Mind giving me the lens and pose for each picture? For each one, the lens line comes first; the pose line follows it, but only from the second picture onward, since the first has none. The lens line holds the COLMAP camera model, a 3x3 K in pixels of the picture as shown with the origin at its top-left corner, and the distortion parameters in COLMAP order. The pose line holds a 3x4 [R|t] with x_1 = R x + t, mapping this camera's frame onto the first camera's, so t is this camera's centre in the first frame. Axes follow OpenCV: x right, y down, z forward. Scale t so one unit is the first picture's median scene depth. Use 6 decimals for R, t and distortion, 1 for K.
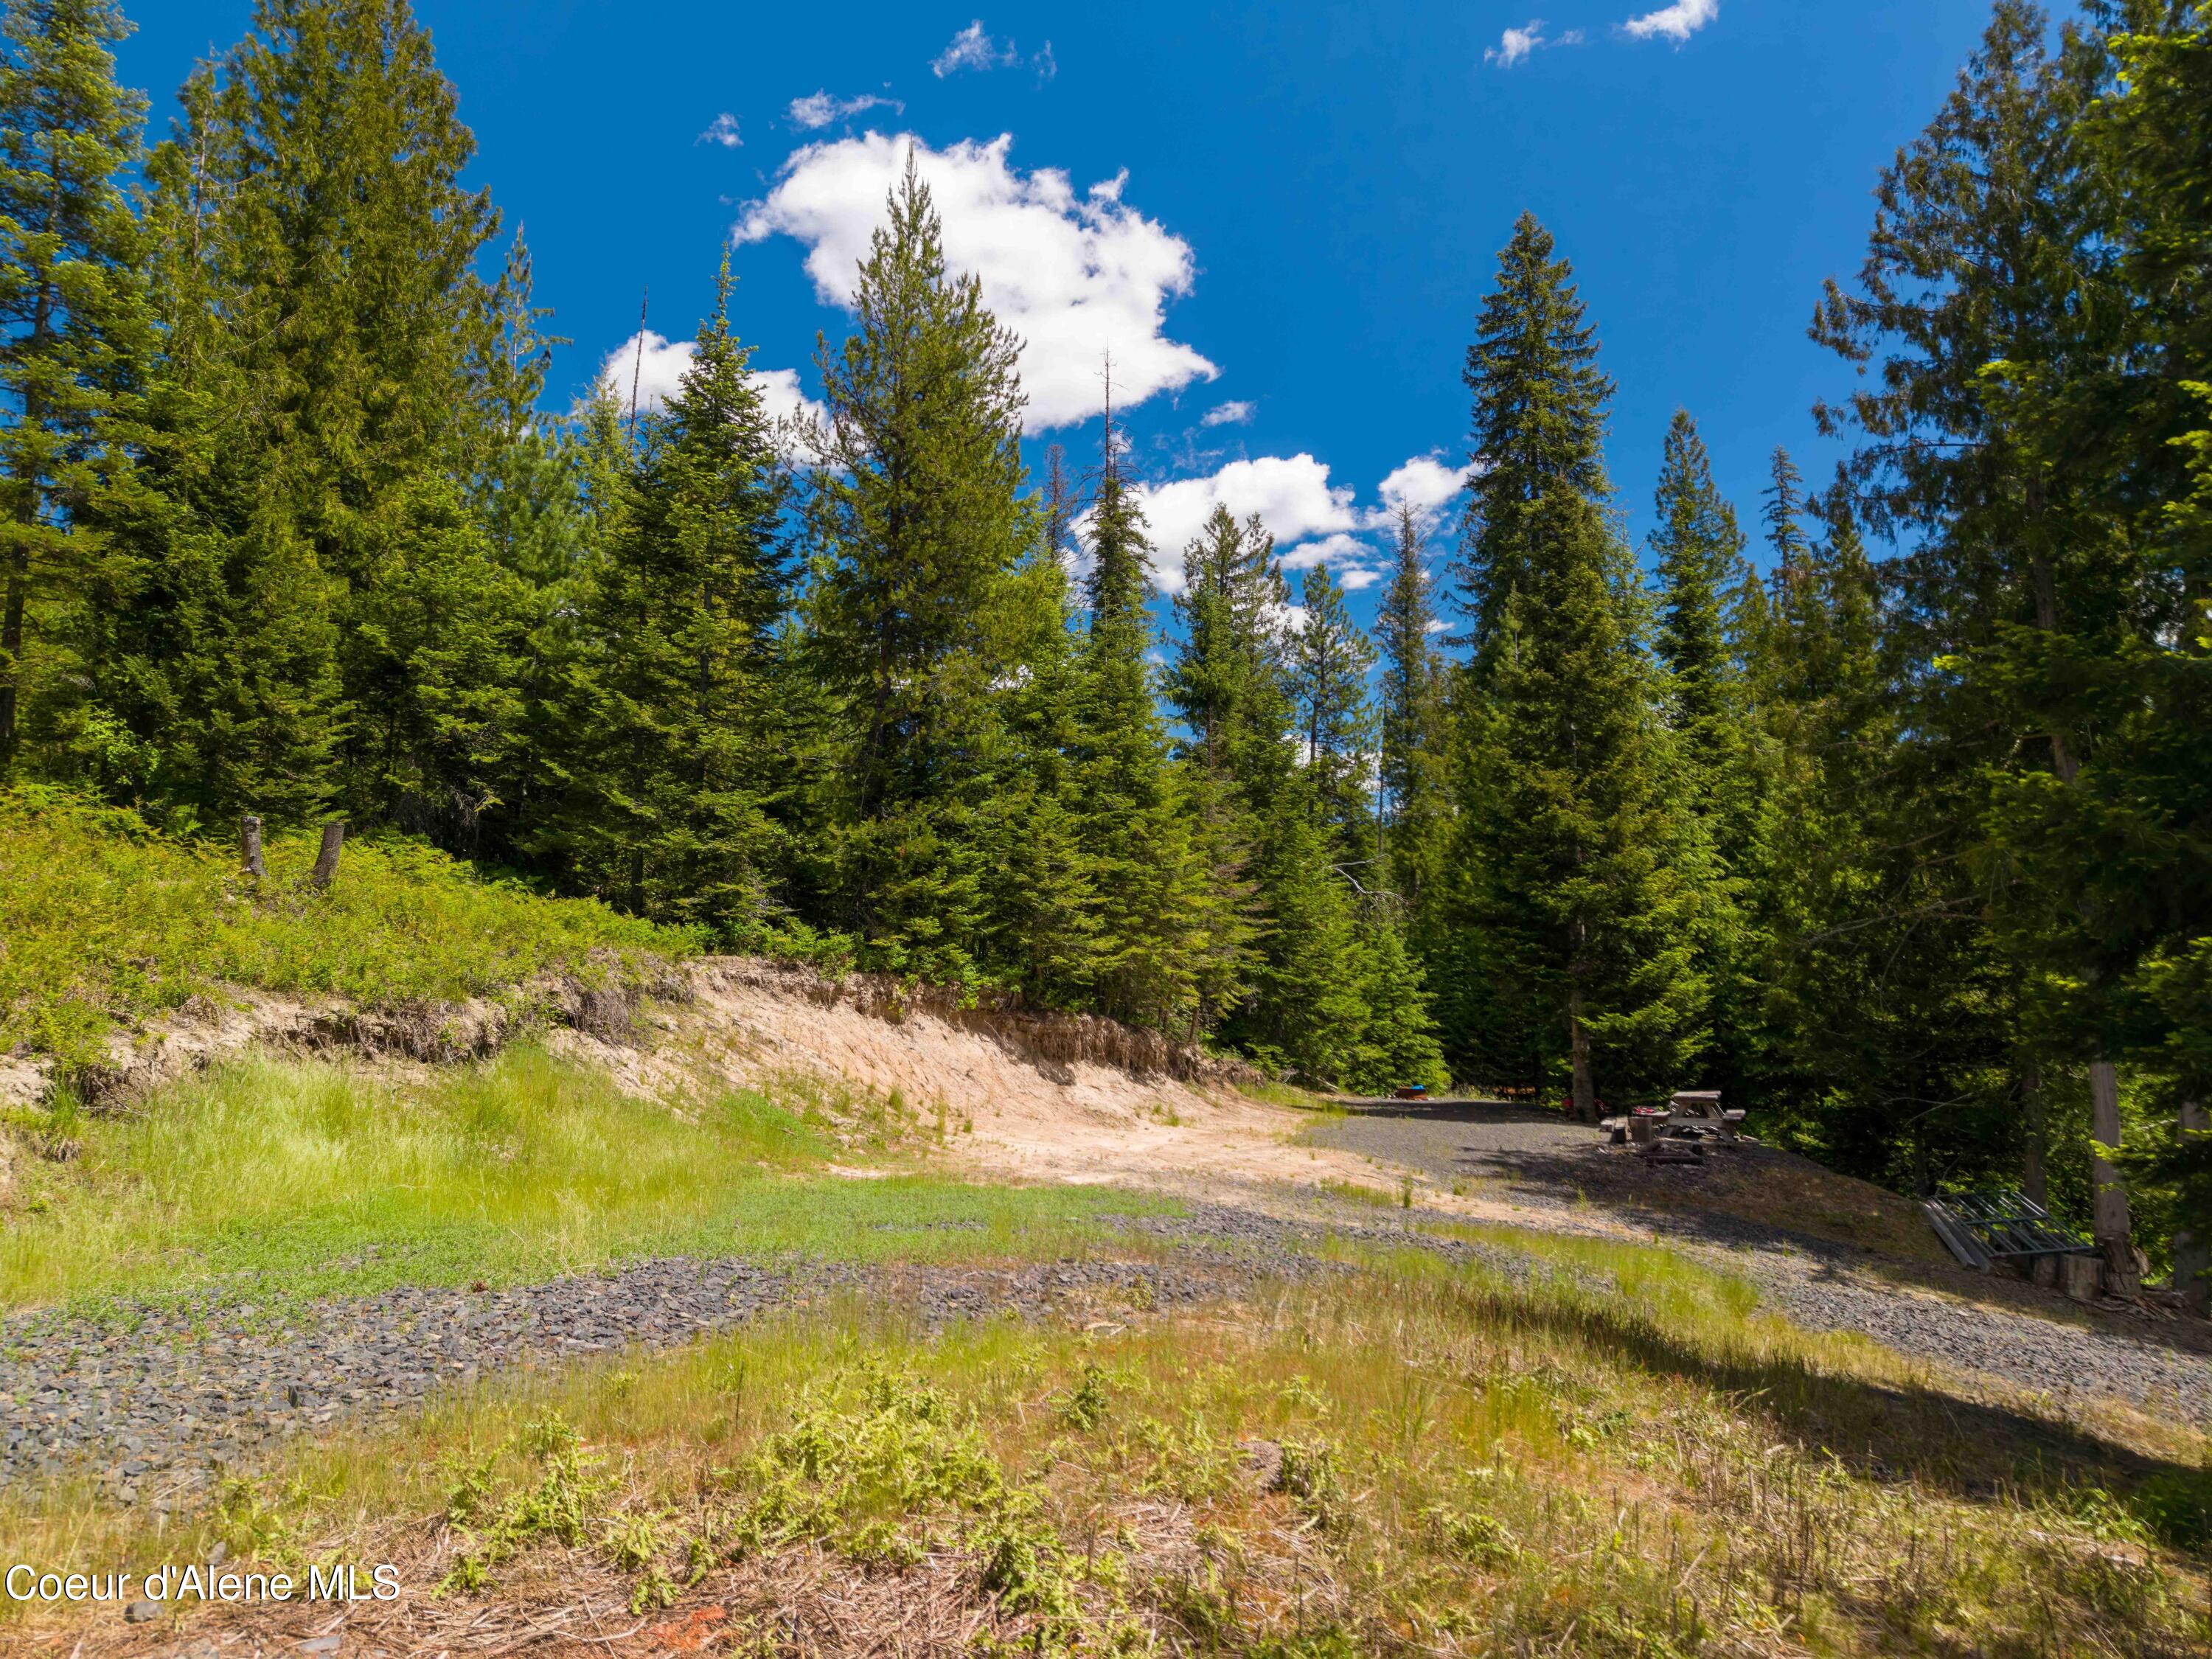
lens RADIAL K [[1459.5, 0, 1066.2], [0, 1459.5, 825.2], [0, 0, 1]] dist [0.032383, -0.031813]
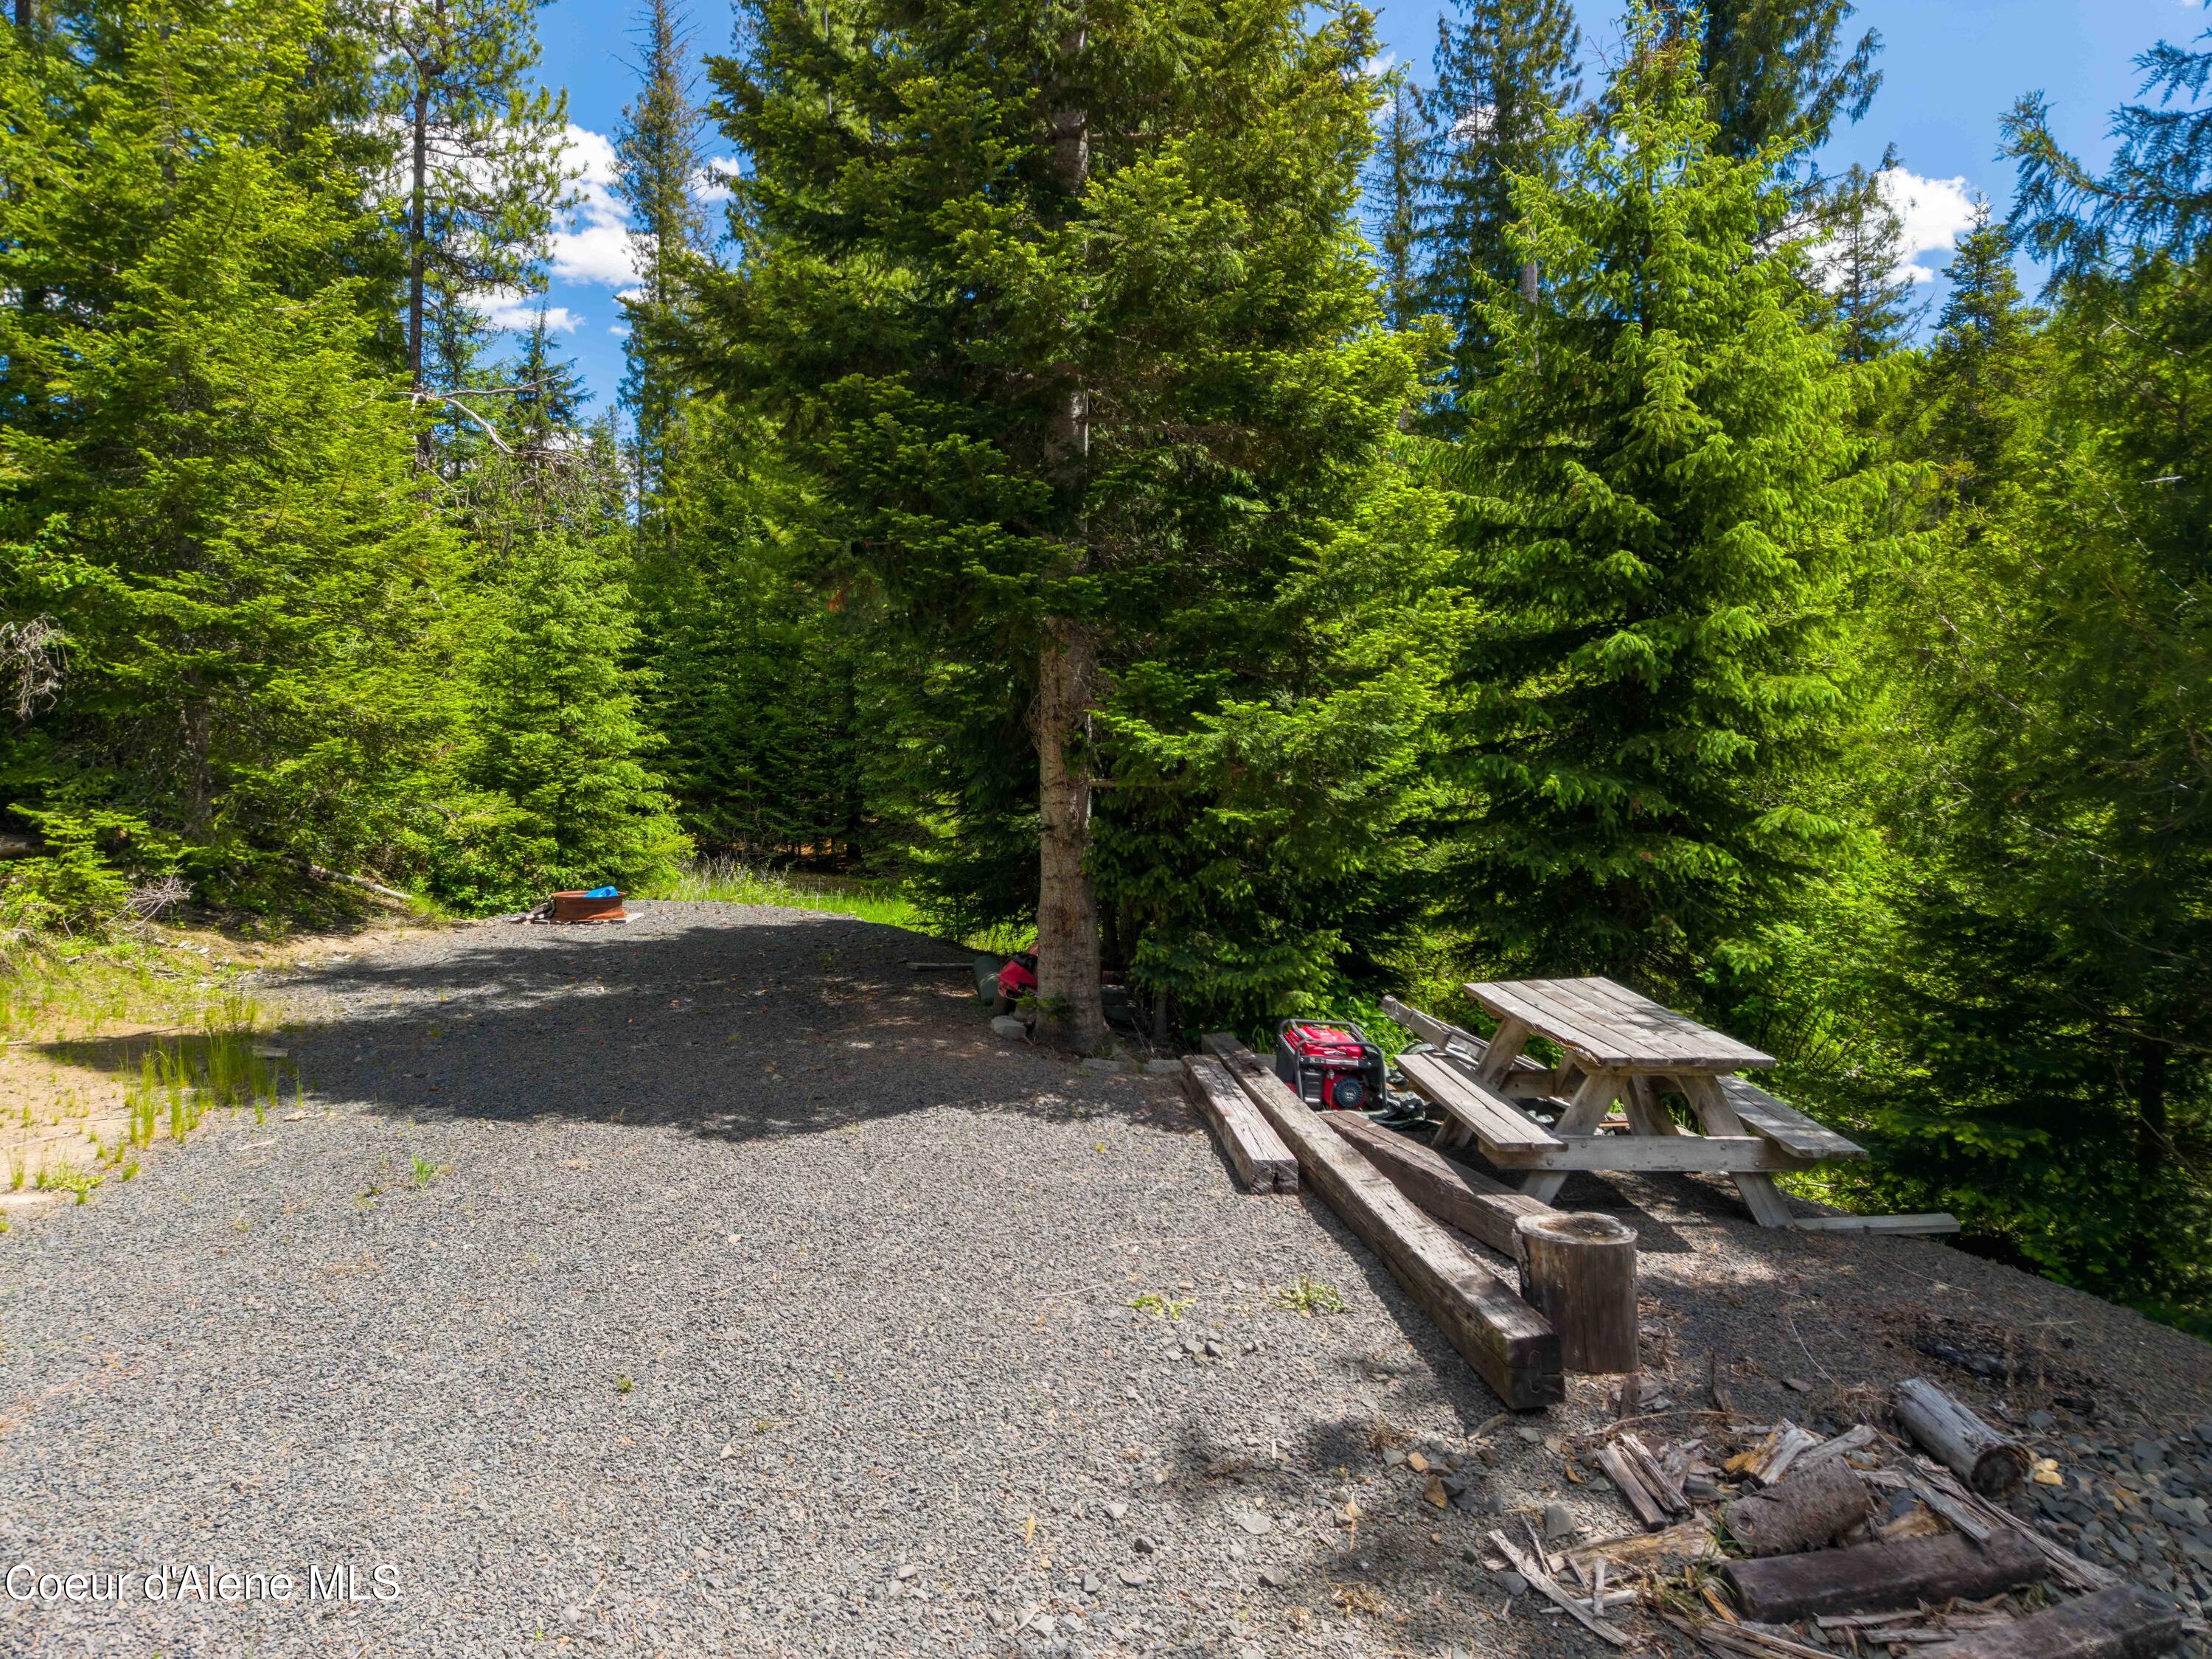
lens RADIAL K [[1459.5, 0, 1066.2], [0, 1459.5, 825.2], [0, 0, 1]] dist [0.032383, -0.031813]
pose [[0.885926, -0.034342, 0.462553, 0.155838], [-0.056503, 0.981837, 0.181115, 0.073405], [-0.460372, -0.186590, 0.867895, 0.549004]]
